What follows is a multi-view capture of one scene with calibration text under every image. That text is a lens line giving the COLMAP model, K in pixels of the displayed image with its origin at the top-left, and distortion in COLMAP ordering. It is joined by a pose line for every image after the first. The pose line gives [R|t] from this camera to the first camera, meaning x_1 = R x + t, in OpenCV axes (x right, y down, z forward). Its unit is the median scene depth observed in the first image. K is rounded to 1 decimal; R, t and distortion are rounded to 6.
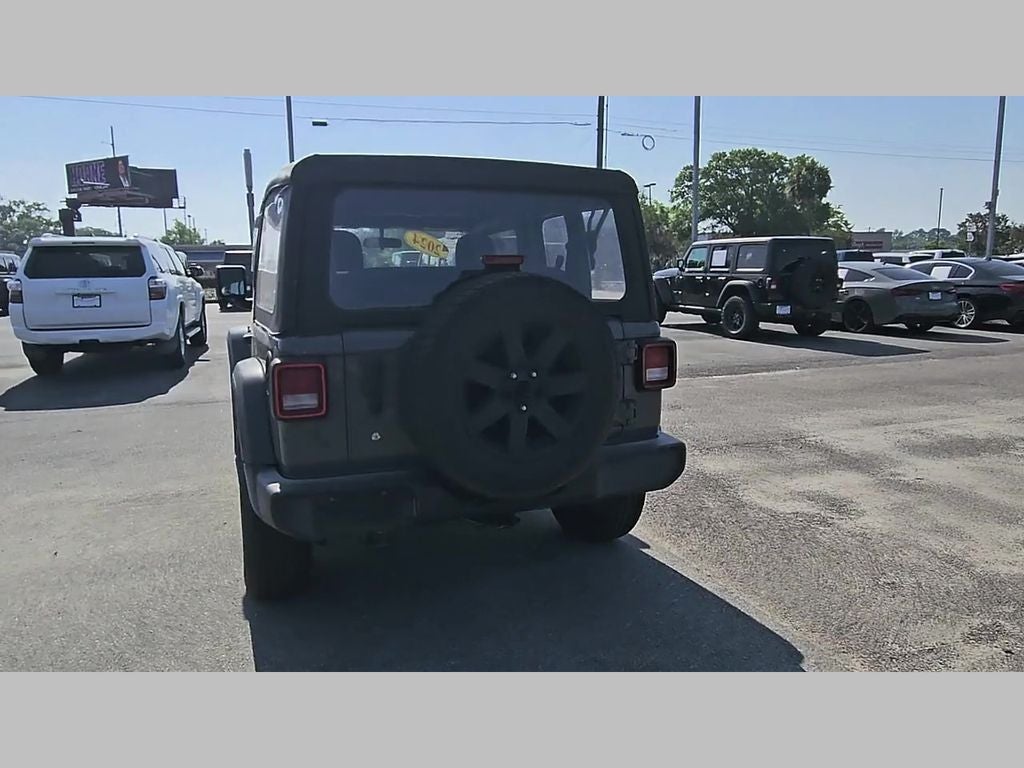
lens RADIAL K [[689.5, 0, 500.1], [0, 689.5, 381.3], [0, 0, 1]] dist [0.006785, -0.009038]
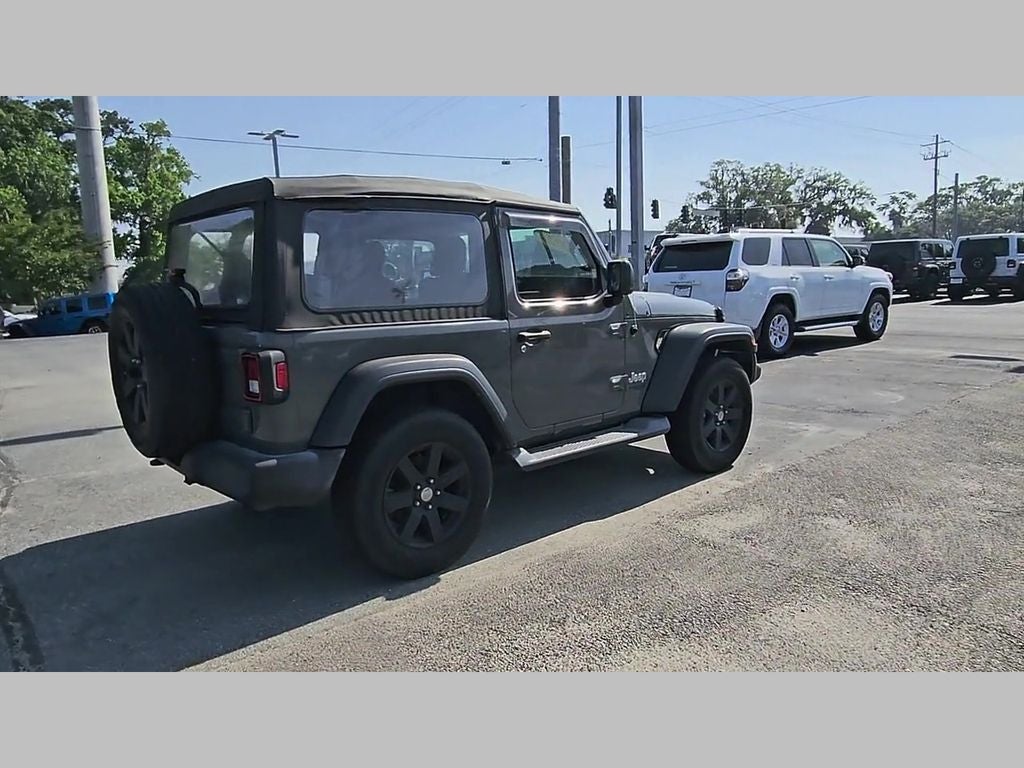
lens RADIAL K [[692.6, 0, 509.2], [0, 692.6, 382.9], [0, 0, 1]] dist [0.006664, -0.000443]
pose [[0.338311, 0.142769, -0.930141, 0.657724], [-0.121657, 0.986765, 0.107211, -0.085963], [0.933137, 0.076888, 0.351203, 0.524063]]
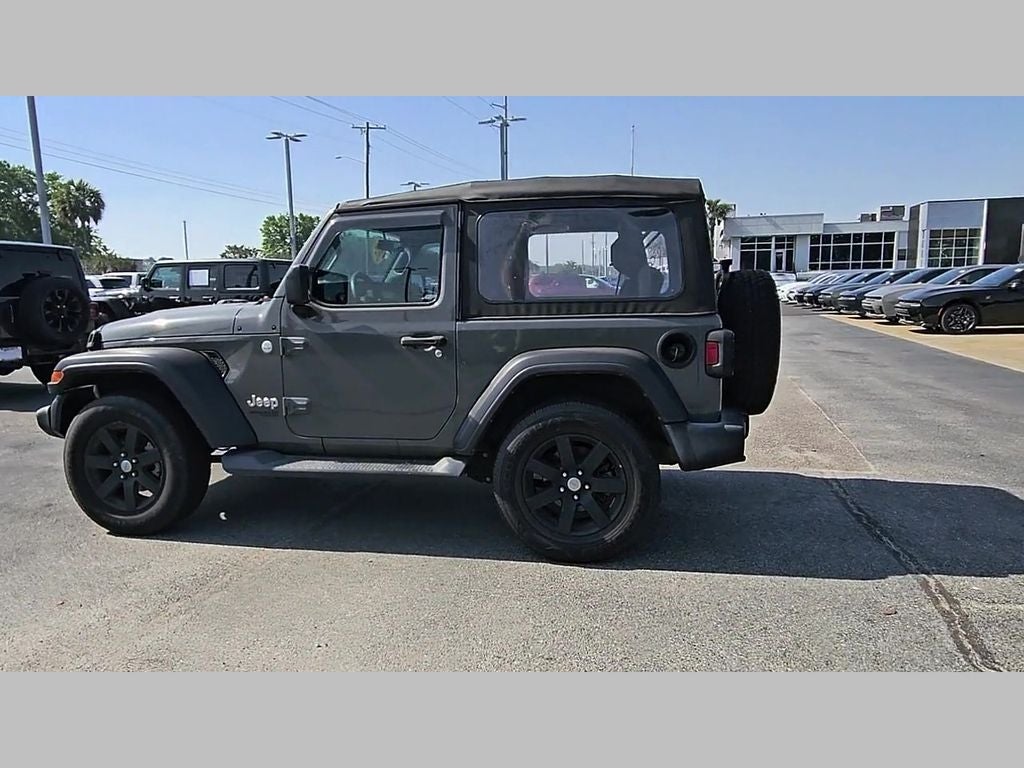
lens RADIAL K [[693.4, 0, 494.2], [0, 693.4, 380.8], [0, 0, 1]] dist [0.000591, -0.000283]
pose [[0.553075, -0.106275, 0.826325, -0.726318], [0.138322, 0.989779, 0.034716, -0.019135], [-0.821569, 0.095098, 0.562122, 0.265108]]
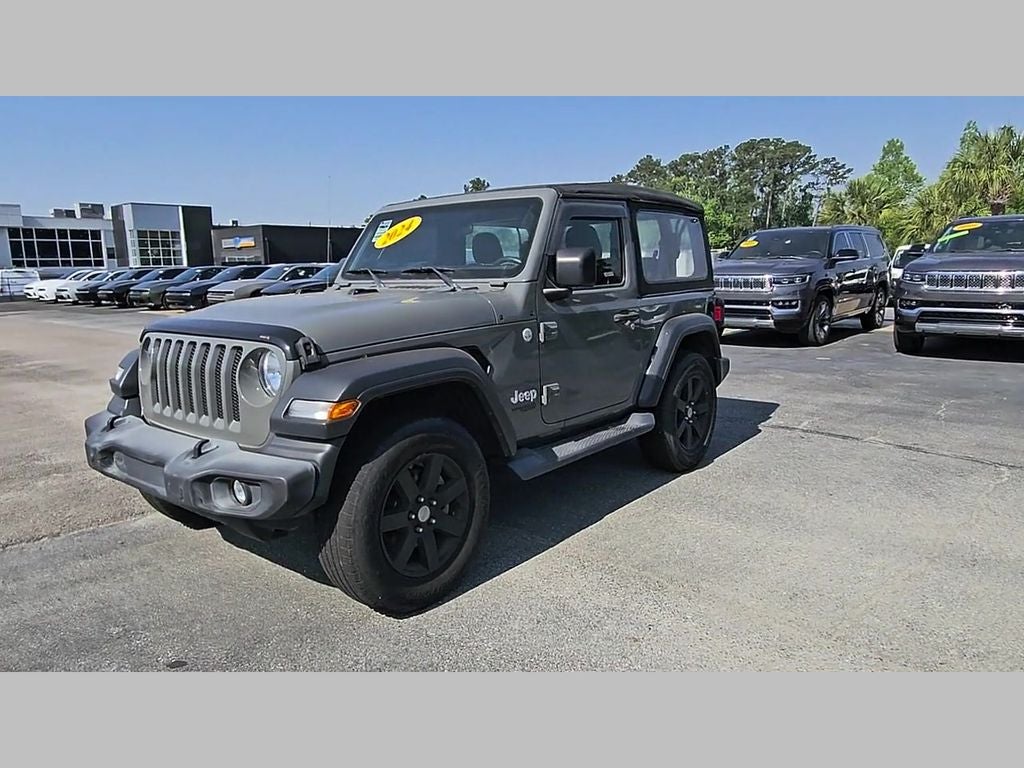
lens RADIAL K [[689.4, 0, 498.3], [0, 689.4, 384.2], [0, 0, 1]] dist [0.004248, -0.002976]
pose [[-0.466887, -0.120486, 0.876070, -0.821854], [0.161746, 0.962328, 0.218549, -0.154139], [-0.869399, 0.243738, -0.429811, 1.111611]]
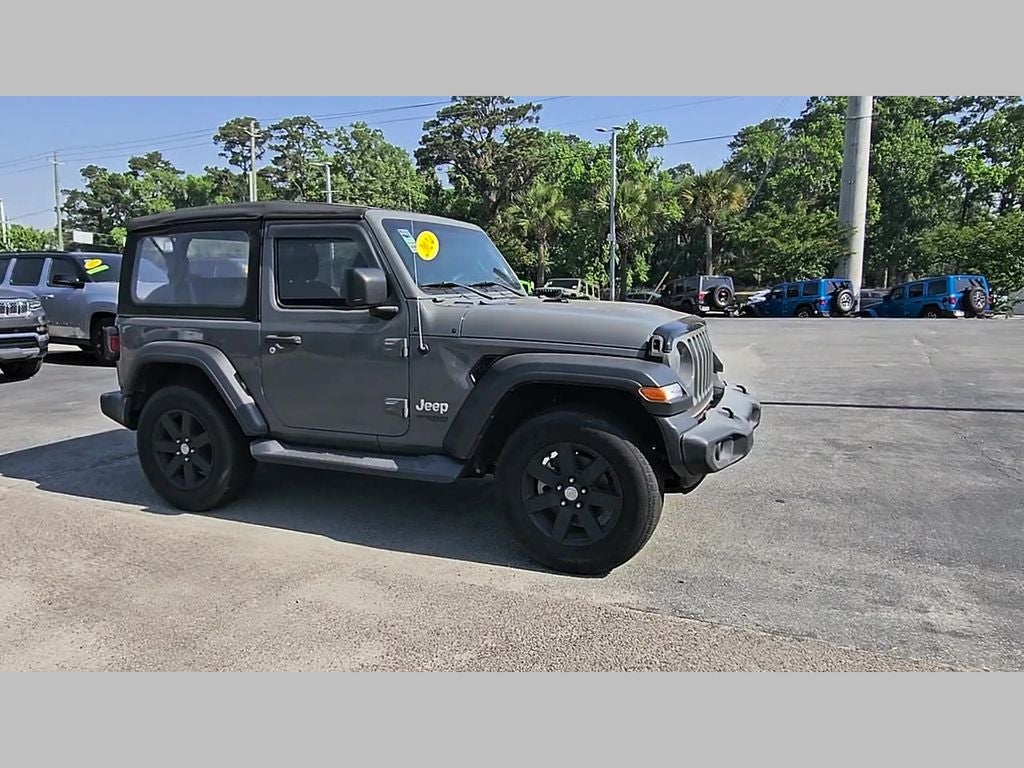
lens RADIAL K [[703.9, 0, 512.0], [0, 703.9, 384.0], [0, 0, 1]] dist [0.009251, -0.001396]
pose [[-0.701044, 0.124072, -0.702242, 0.387151], [-0.091251, 0.961045, 0.260893, -0.227572], [0.707256, 0.246977, -0.662414, 1.428908]]
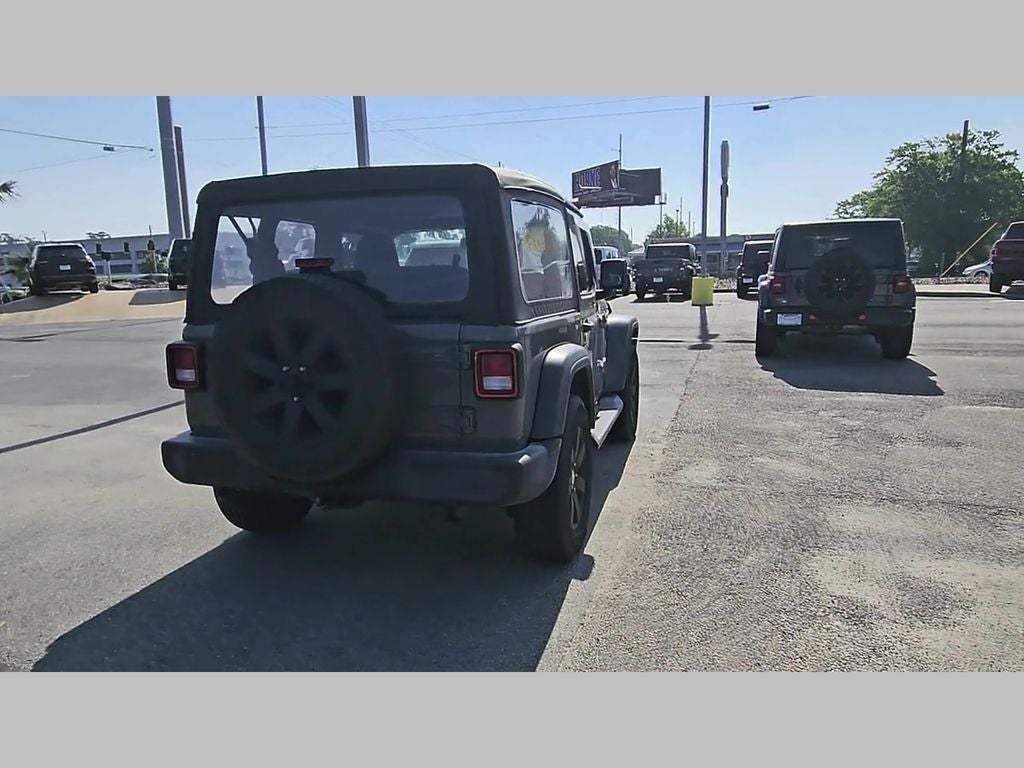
lens RADIAL K [[689.5, 0, 500.1], [0, 689.5, 381.3], [0, 0, 1]] dist [0.006785, -0.009038]
pose [[0.784698, 0.090161, -0.613286, 0.418980], [-0.081813, 0.995774, 0.041711, -0.026843], [0.614456, 0.017445, 0.788759, 0.147488]]
